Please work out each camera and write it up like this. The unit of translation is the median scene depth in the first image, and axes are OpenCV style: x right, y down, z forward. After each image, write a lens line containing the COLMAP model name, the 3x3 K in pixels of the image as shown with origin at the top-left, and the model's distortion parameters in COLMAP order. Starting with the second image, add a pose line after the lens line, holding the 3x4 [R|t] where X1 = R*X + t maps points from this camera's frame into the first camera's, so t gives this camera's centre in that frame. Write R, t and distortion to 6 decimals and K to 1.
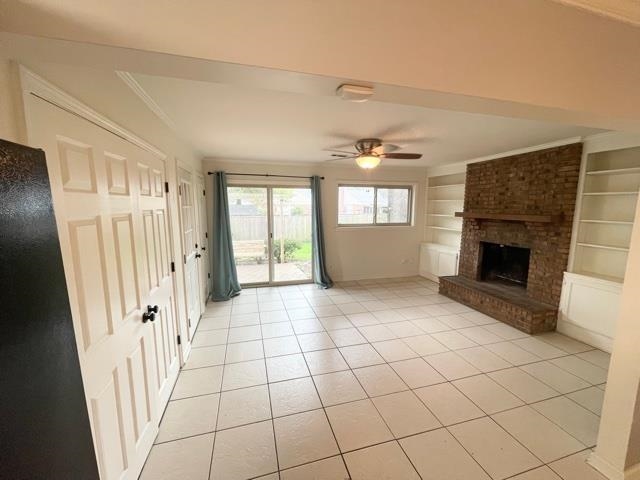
lens RADIAL K [[257.2, 0, 320.0], [0, 257.2, 240.5], [0, 0, 1]] dist [-0.000111, -0.000118]
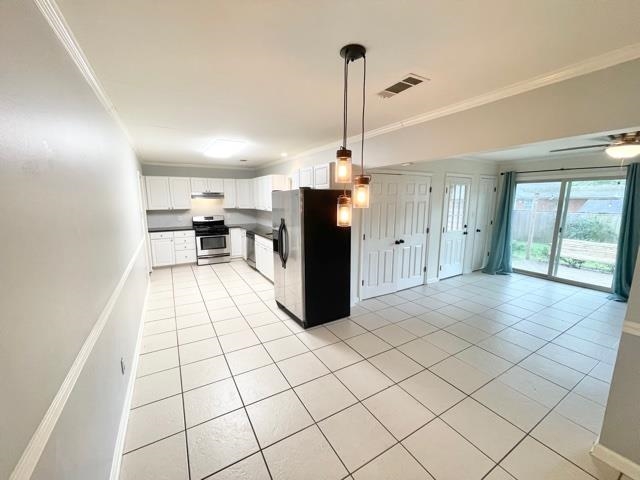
lens RADIAL K [[257.2, 0, 319.3], [0, 257.2, 242.0], [0, 0, 1]] dist [-0.000111, -0.000118]
pose [[0.251408, 0.149853, -0.956210, 0.555372], [-0.130775, 0.984142, 0.119846, 0.030275], [0.959006, 0.094918, 0.267018, -0.152789]]
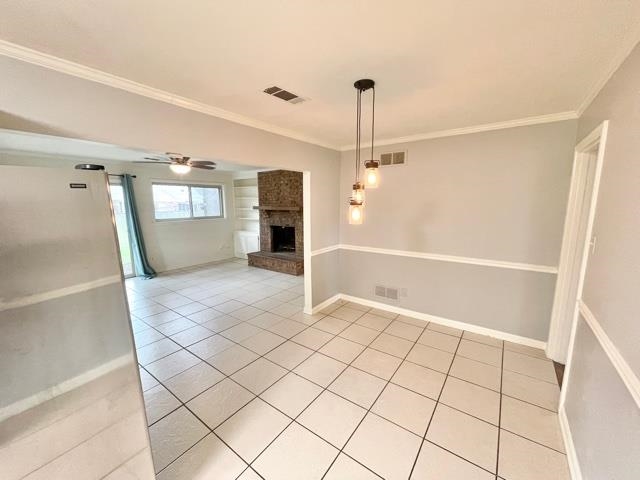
lens RADIAL K [[257.2, 0, 319.1], [0, 257.2, 243.1], [0, 0, 1]] dist [-0.000111, -0.000118]
pose [[0.787635, -0.103234, 0.607433, -0.064337], [0.090365, 0.994558, 0.051854, 0.049734], [-0.609480, 0.014049, 0.792677, -0.328135]]
